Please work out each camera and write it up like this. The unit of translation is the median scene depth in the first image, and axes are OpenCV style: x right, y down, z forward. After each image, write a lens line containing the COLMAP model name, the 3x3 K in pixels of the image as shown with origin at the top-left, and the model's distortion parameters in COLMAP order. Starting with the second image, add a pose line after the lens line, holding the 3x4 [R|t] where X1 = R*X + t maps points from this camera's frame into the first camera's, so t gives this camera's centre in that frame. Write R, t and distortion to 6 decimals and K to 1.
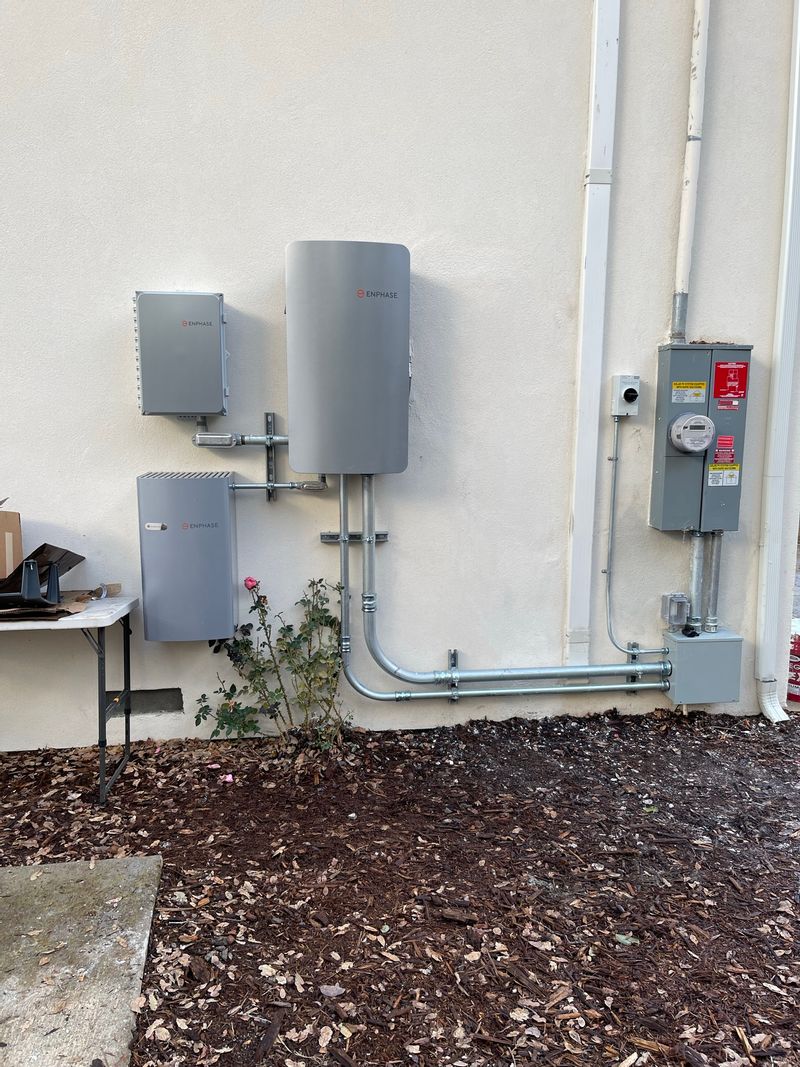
lens RADIAL K [[798.8, 0, 403.0], [0, 798.8, 539.0], [0, 0, 1]] dist [0.019328, -0.004507]
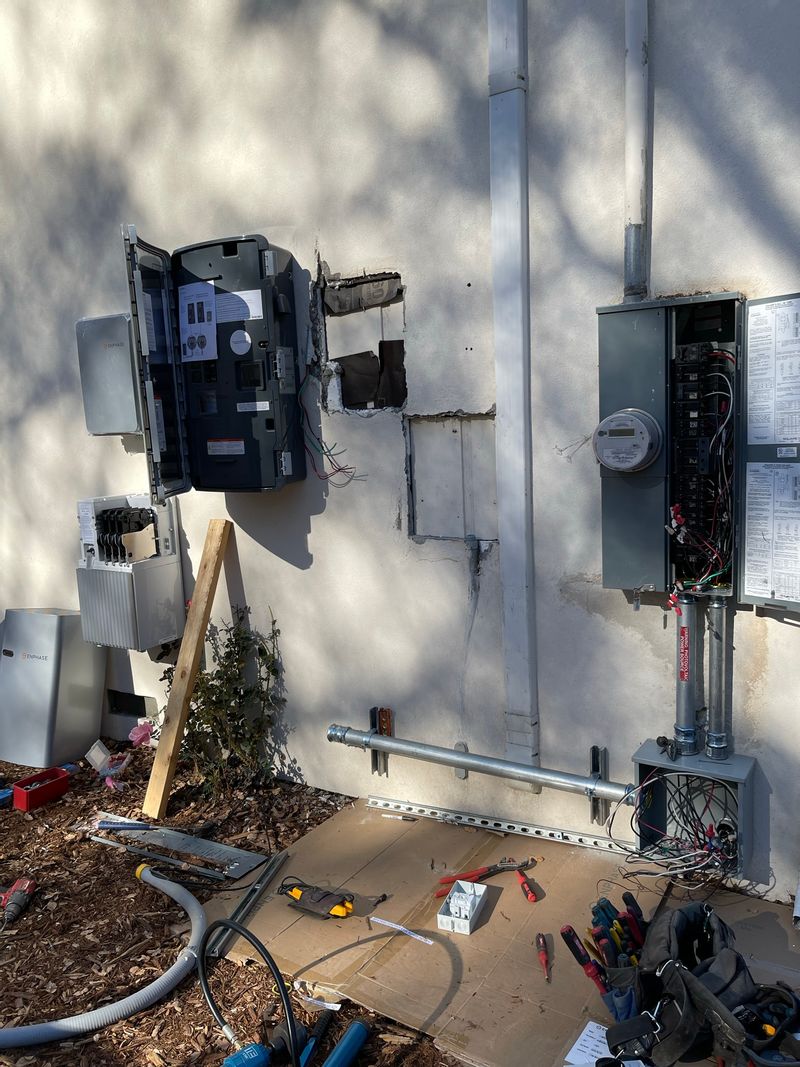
lens RADIAL K [[798.8, 0, 398.0], [0, 798.8, 529.2], [0, 0, 1]] dist [0.019328, -0.004507]
pose [[0.793076, 0.047014, -0.607306, 0.597654], [-0.052039, 0.998601, 0.009348, -0.056948], [0.606896, 0.024190, 0.794413, 0.374292]]
